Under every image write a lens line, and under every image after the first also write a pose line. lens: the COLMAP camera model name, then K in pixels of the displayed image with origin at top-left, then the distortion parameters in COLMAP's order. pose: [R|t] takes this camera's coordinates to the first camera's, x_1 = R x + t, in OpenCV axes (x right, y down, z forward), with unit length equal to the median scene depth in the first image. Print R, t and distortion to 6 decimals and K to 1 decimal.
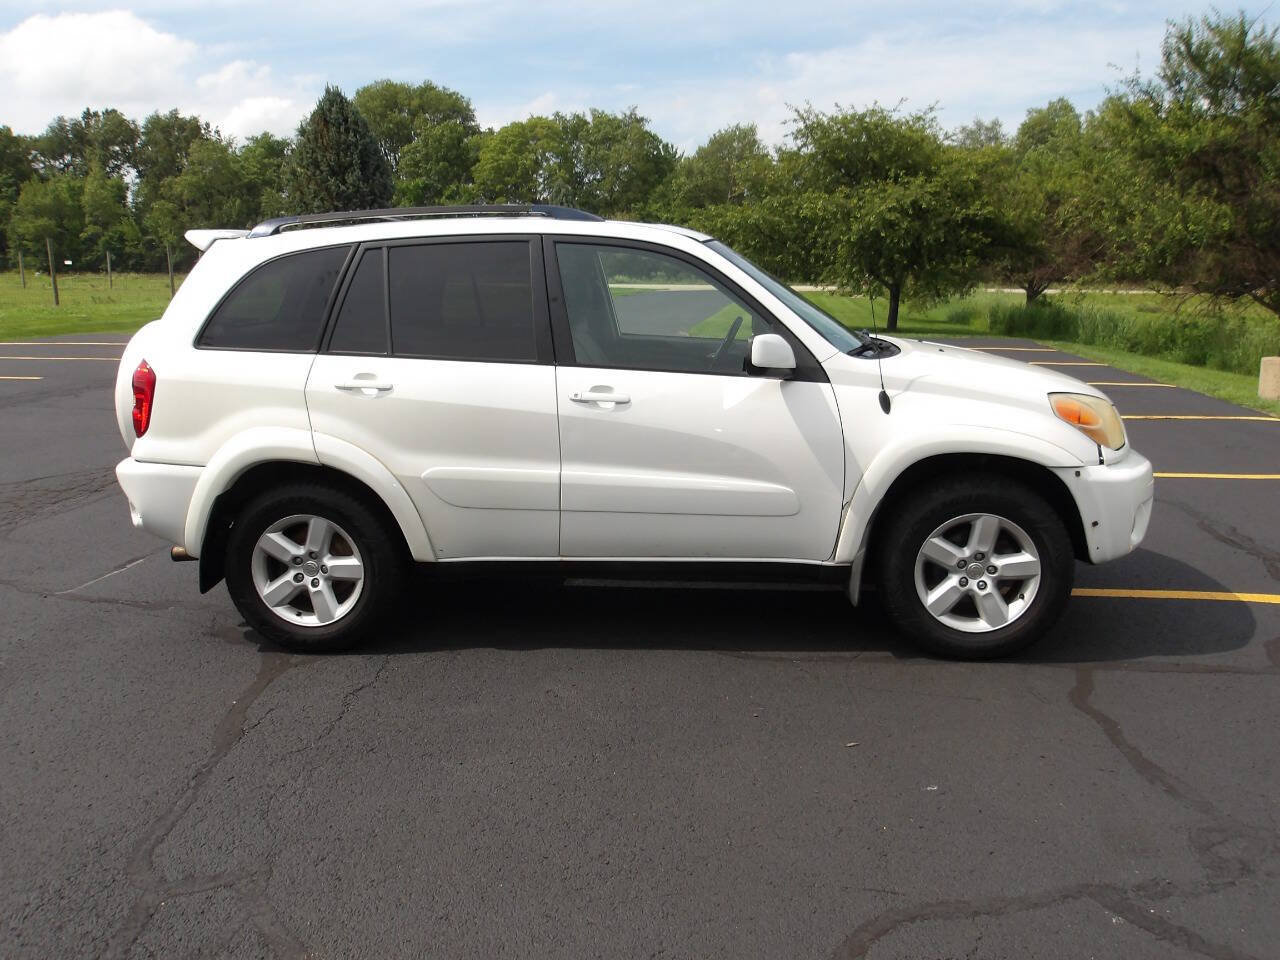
lens RADIAL K [[1056.6, 0, 640.0], [0, 1056.6, 480.0], [0, 0, 1]] dist [-0.003166, 0.008995]
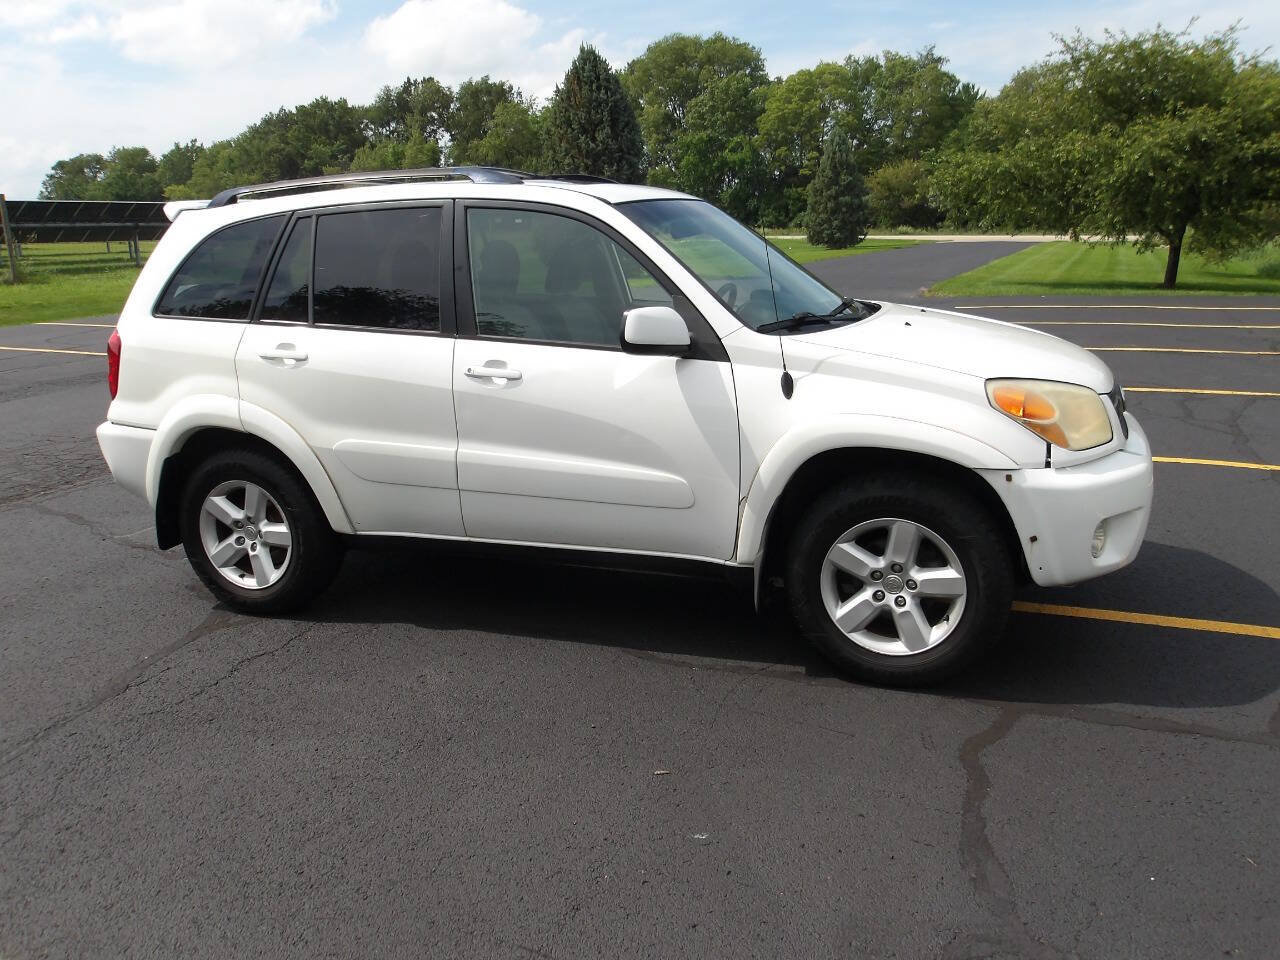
lens RADIAL K [[1056.6, 0, 640.0], [0, 1056.6, 480.0], [0, 0, 1]] dist [-0.003166, 0.008995]
pose [[0.963602, 0.047917, -0.263010, 0.326094], [-0.036509, 0.998175, 0.048095, -0.031069], [0.264835, -0.036742, 0.963594, 0.114745]]
